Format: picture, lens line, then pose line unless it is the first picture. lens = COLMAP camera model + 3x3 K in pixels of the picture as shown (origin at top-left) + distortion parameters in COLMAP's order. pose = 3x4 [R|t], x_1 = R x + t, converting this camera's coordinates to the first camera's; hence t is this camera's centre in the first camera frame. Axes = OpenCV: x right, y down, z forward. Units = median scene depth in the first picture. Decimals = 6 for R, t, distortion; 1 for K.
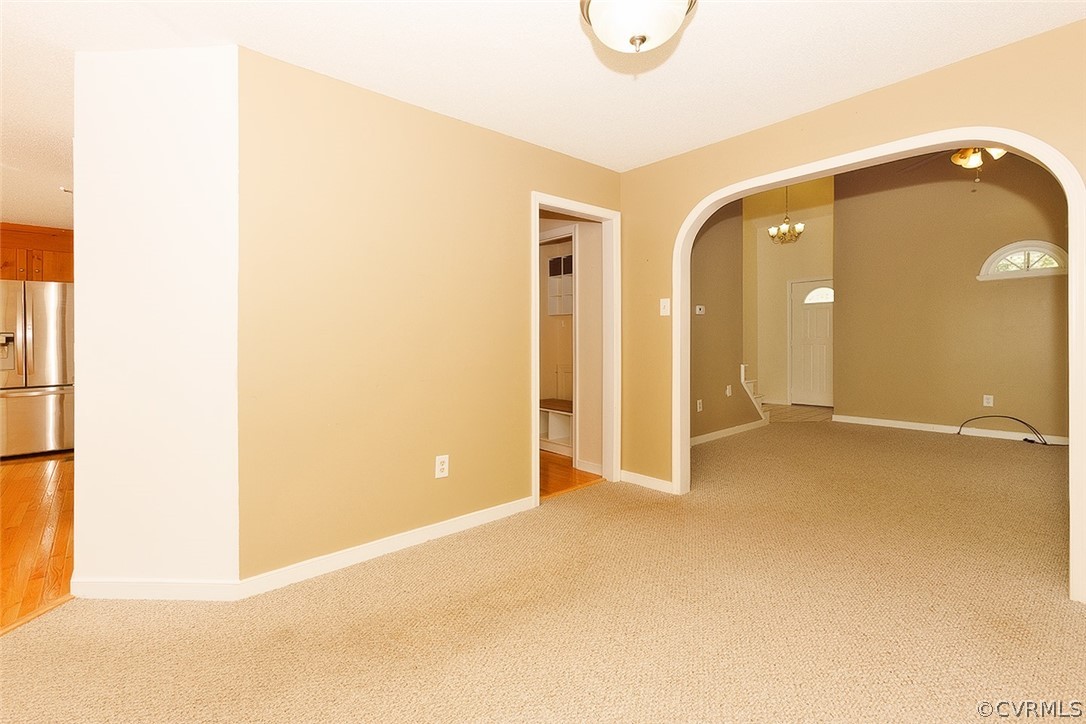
lens RADIAL K [[489.9, 0, 545.2], [0, 489.9, 345.7], [0, 0, 1]] dist [-0.016866, 0.017694]
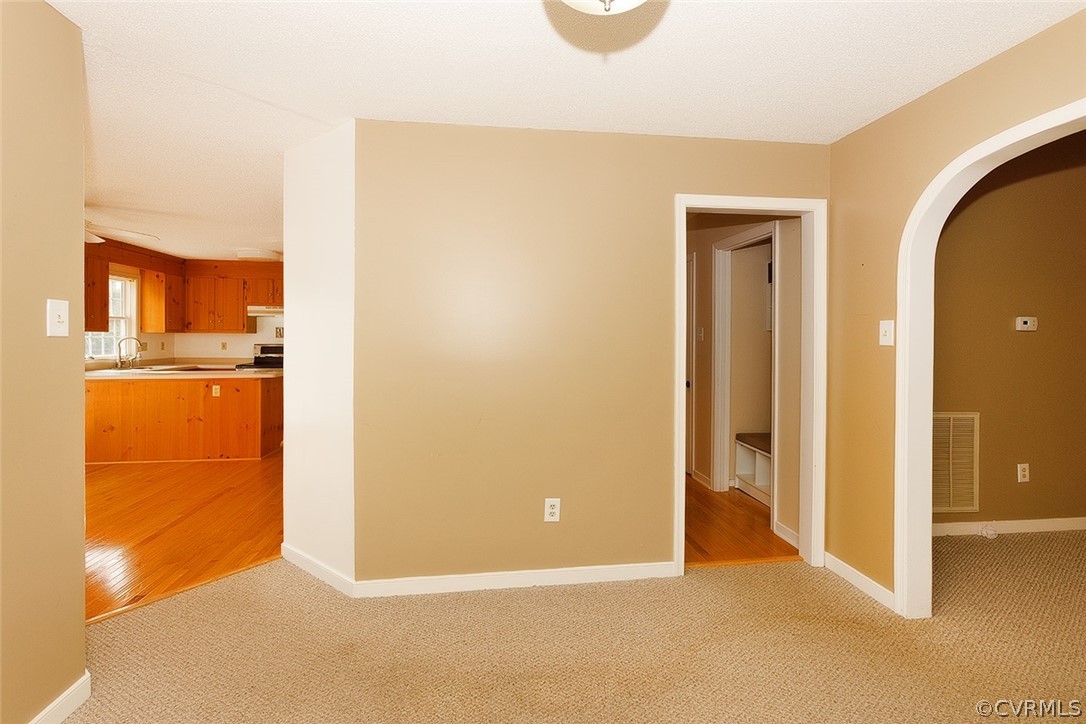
lens RADIAL K [[489.9, 0, 545.2], [0, 489.9, 345.7], [0, 0, 1]] dist [-0.016866, 0.017694]
pose [[0.828761, 0.021227, -0.559200, 0.229417], [-0.018209, 0.999774, 0.010964, -0.059479], [0.559307, 0.001095, 0.828960, 0.174570]]
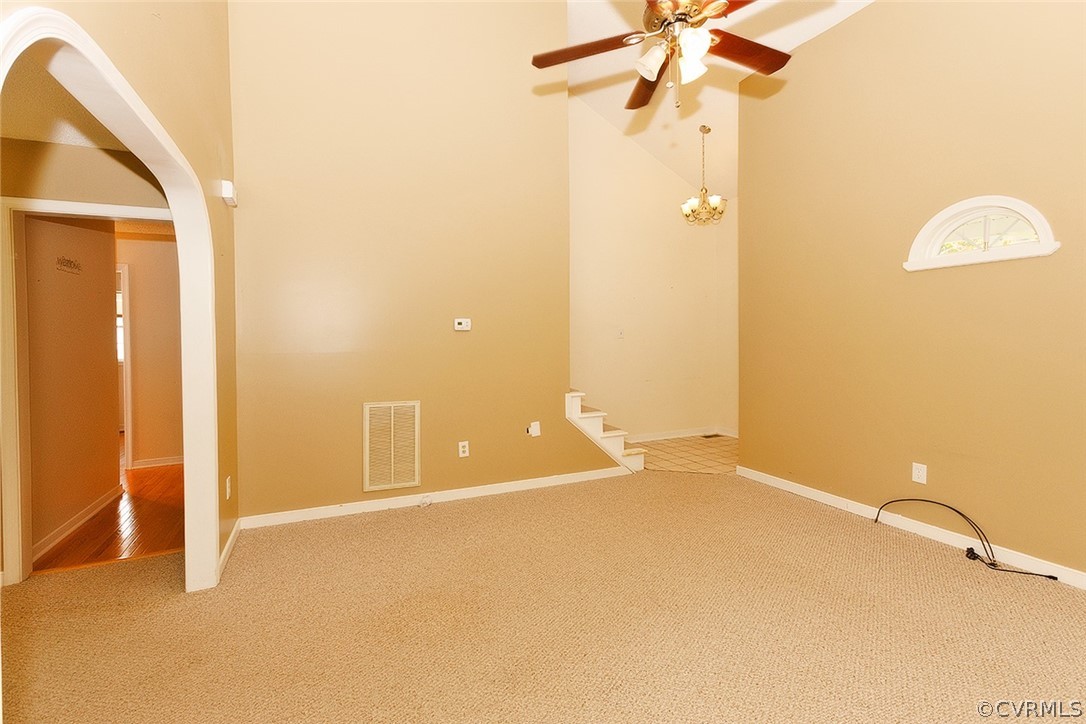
lens RADIAL K [[489.9, 0, 545.2], [0, 489.9, 345.7], [0, 0, 1]] dist [-0.016866, 0.017694]
pose [[0.954184, 0.005484, -0.299169, 0.989237], [-0.001714, 0.999916, 0.012860, -0.073674], [0.299214, -0.011757, 0.954113, 0.459256]]
